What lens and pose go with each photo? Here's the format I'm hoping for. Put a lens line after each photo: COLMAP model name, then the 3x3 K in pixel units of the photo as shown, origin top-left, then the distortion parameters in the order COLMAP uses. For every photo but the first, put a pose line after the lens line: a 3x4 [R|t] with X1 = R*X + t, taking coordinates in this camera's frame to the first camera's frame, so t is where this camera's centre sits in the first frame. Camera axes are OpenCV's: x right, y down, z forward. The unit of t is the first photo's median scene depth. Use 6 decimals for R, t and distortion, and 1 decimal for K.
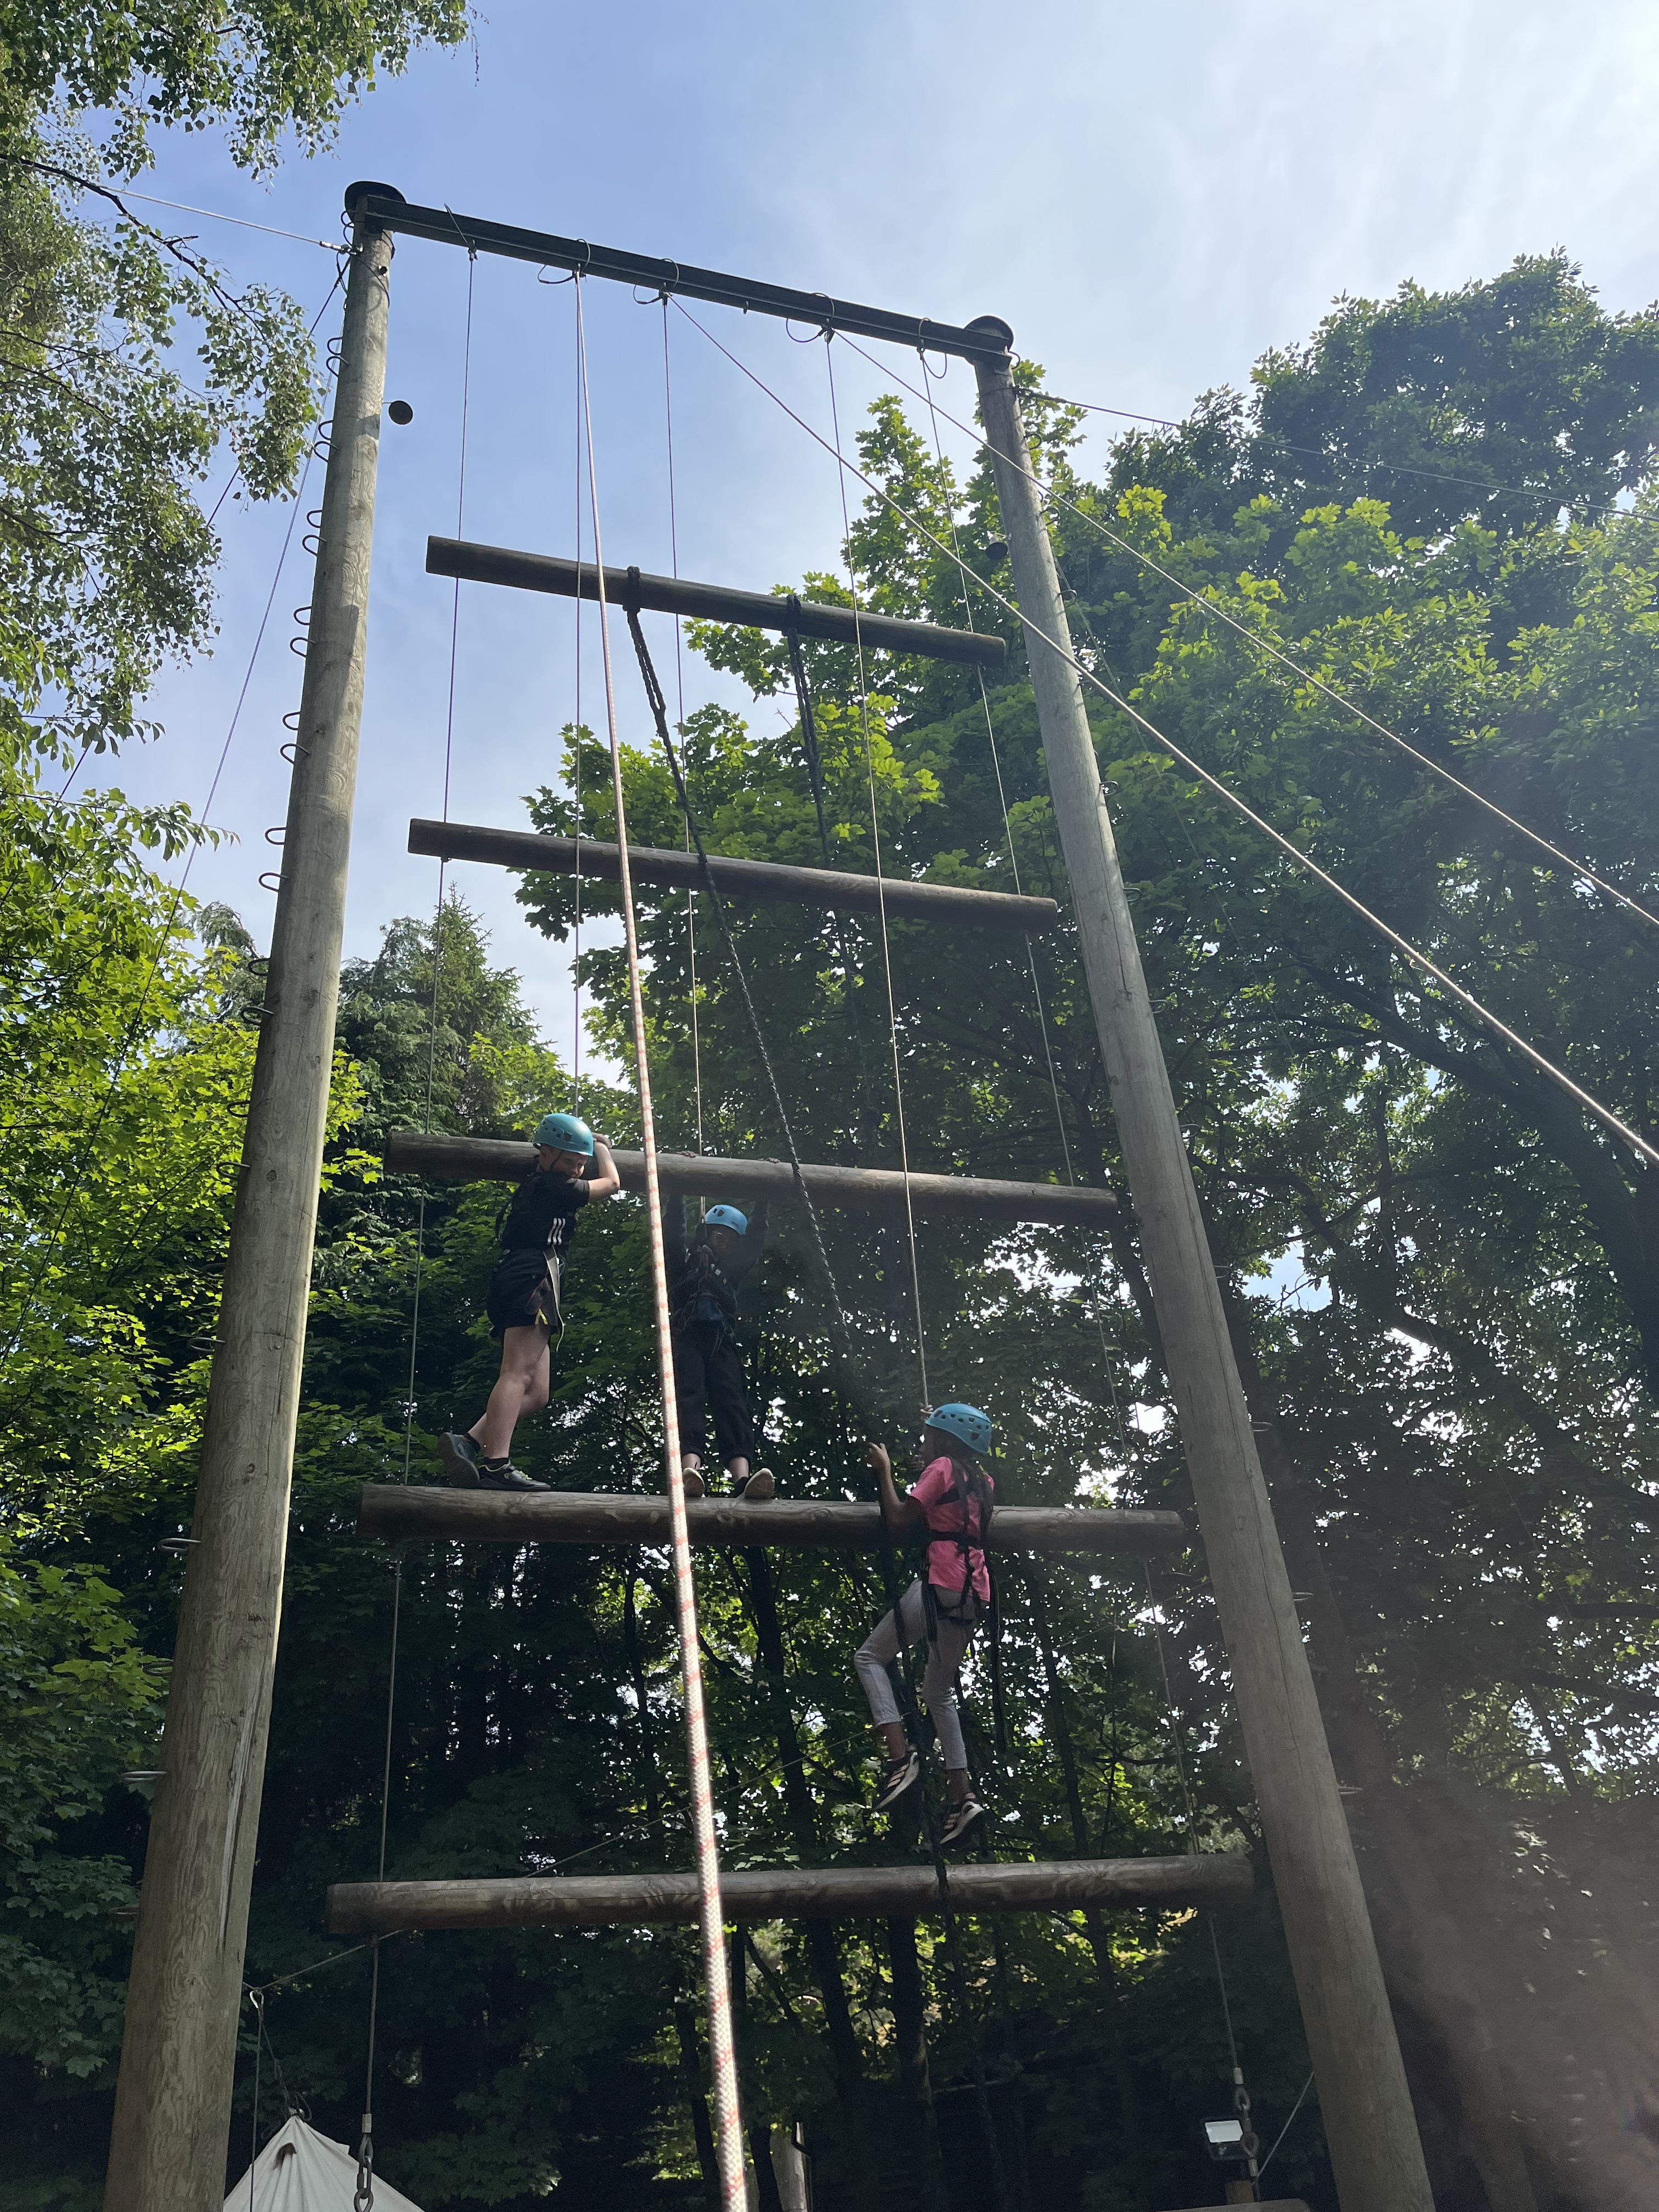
lens RADIAL K [[1668.6, 0, 822.2], [0, 1668.6, 1114.3], [0, 0, 1]] dist [0.000685, 0.003525]
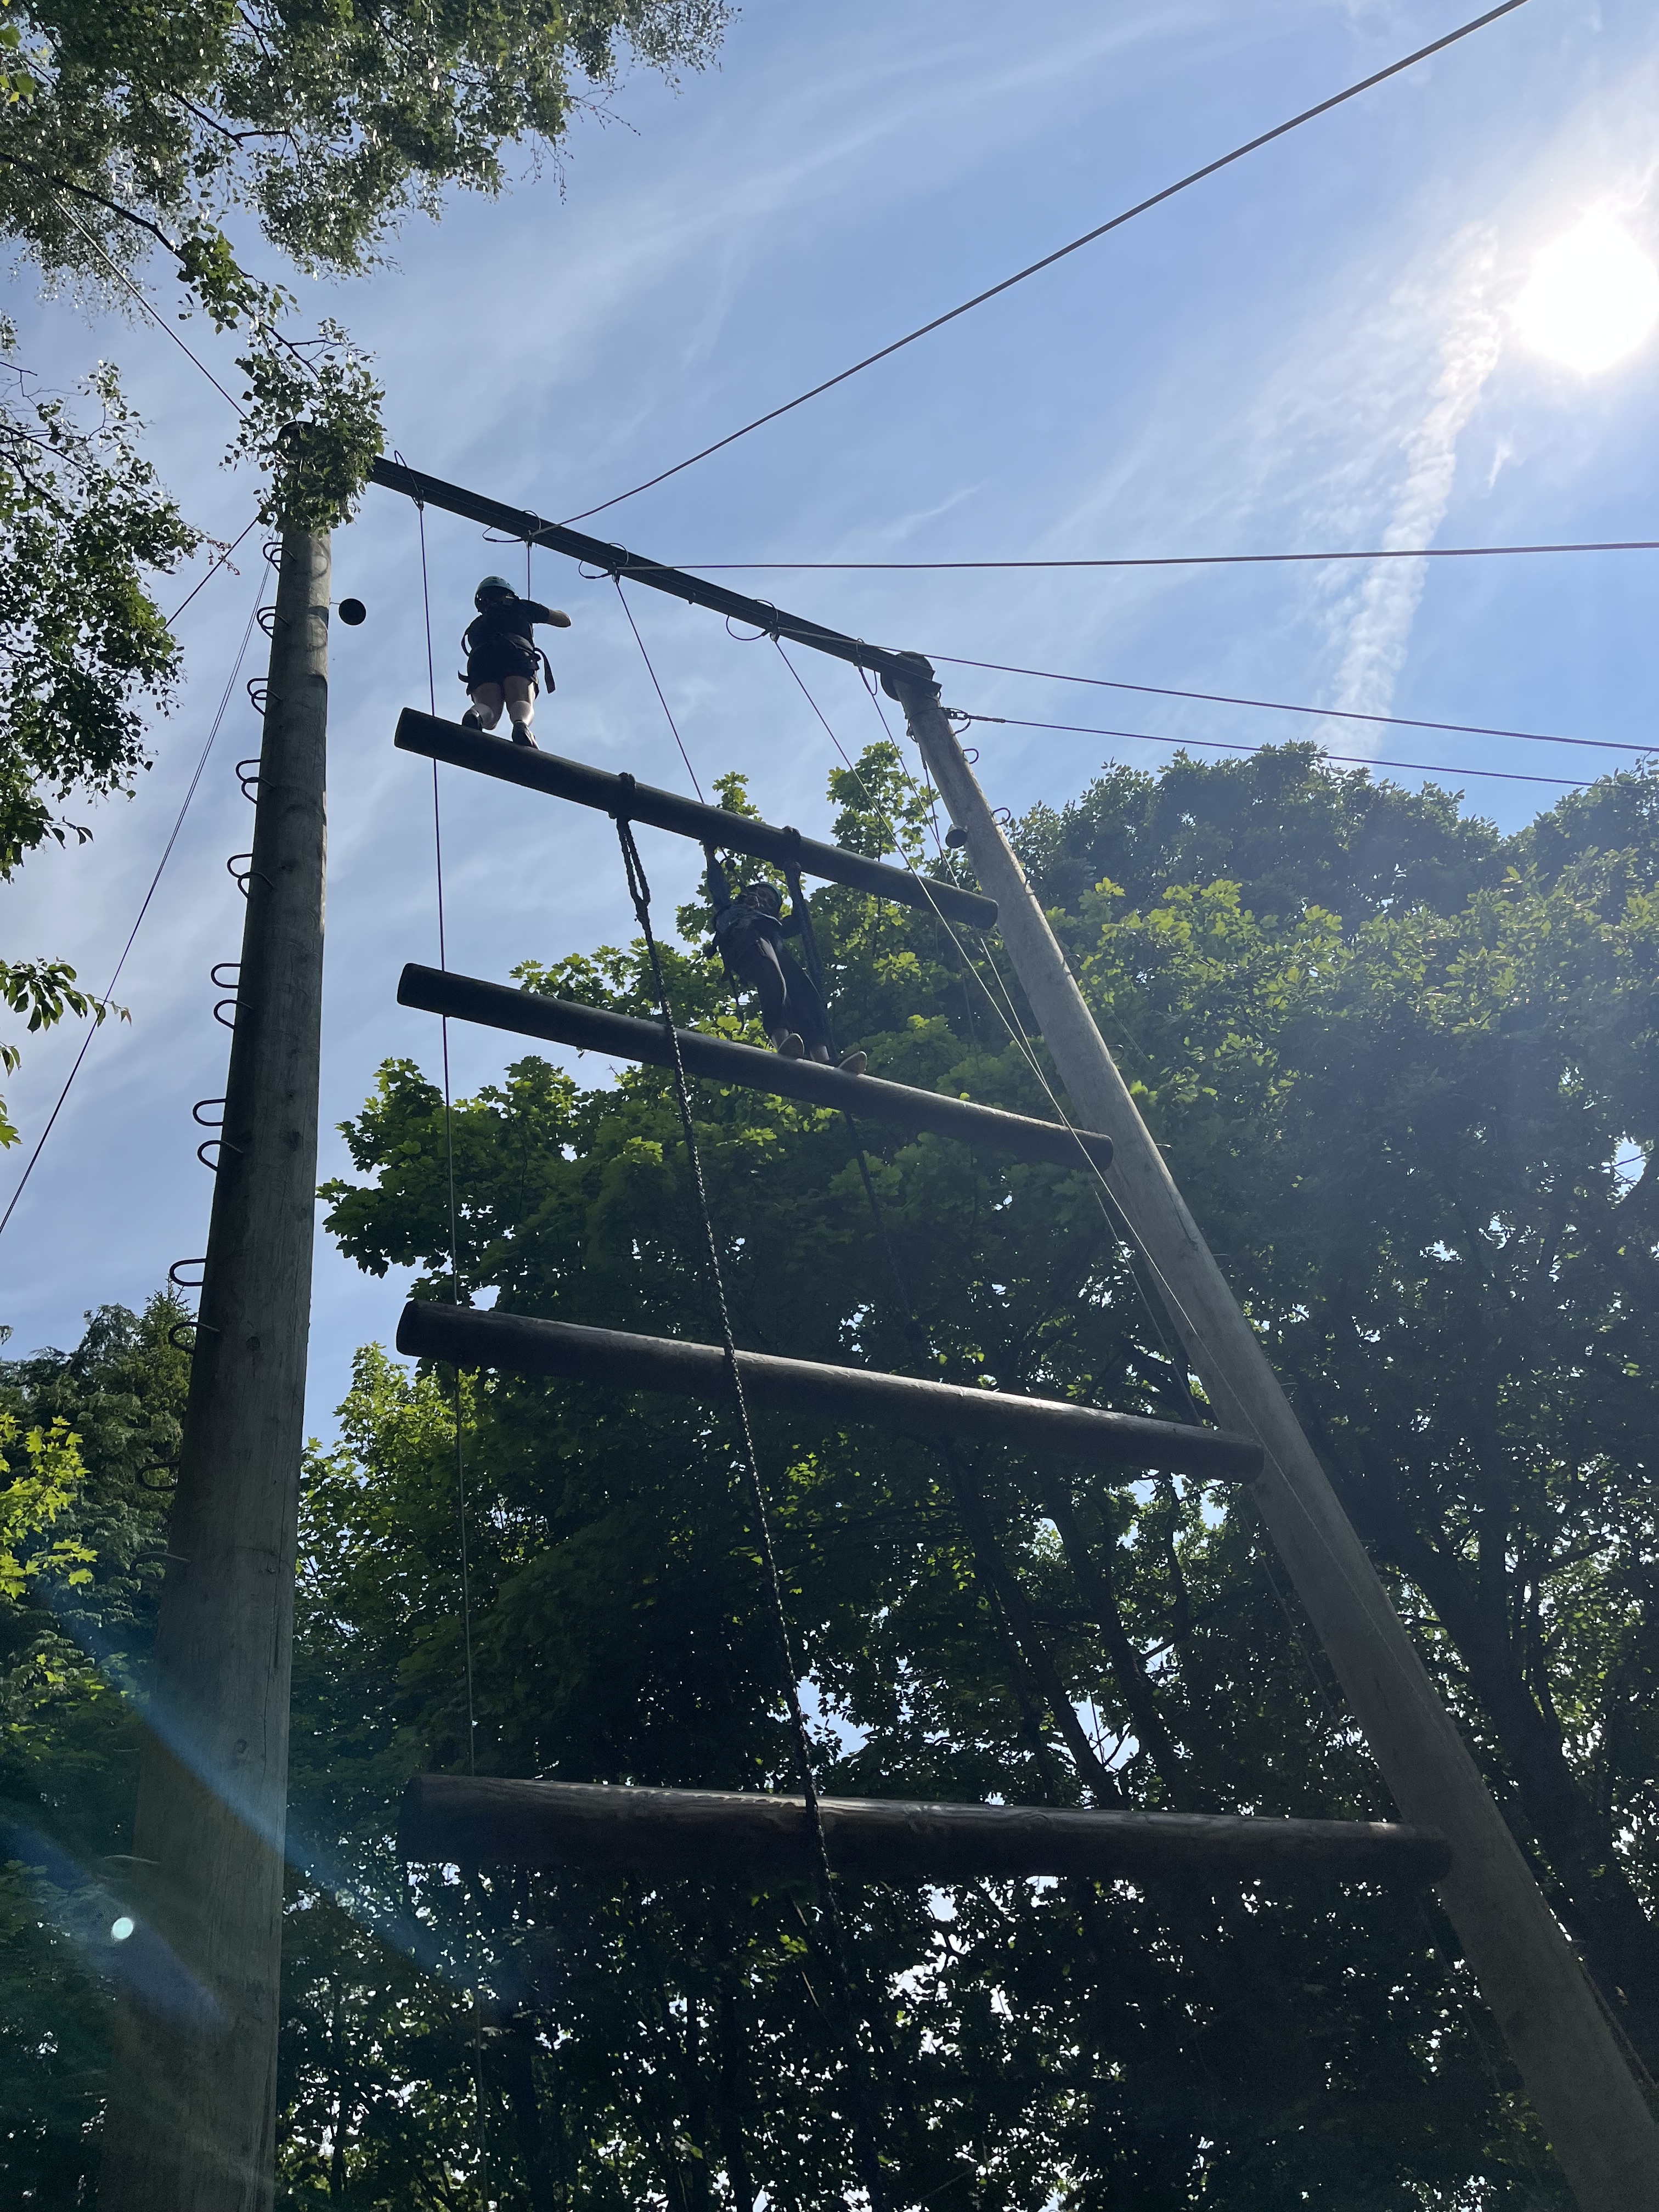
lens RADIAL K [[1668.6, 0, 837.7], [0, 1668.6, 1104.1], [0, 0, 1]] dist [0.000685, 0.003525]
pose [[0.977219, 0.061336, 0.203175, -0.105161], [0.000974, 0.956021, -0.293296, 0.065708], [-0.212230, 0.286813, 0.934183, 0.112641]]
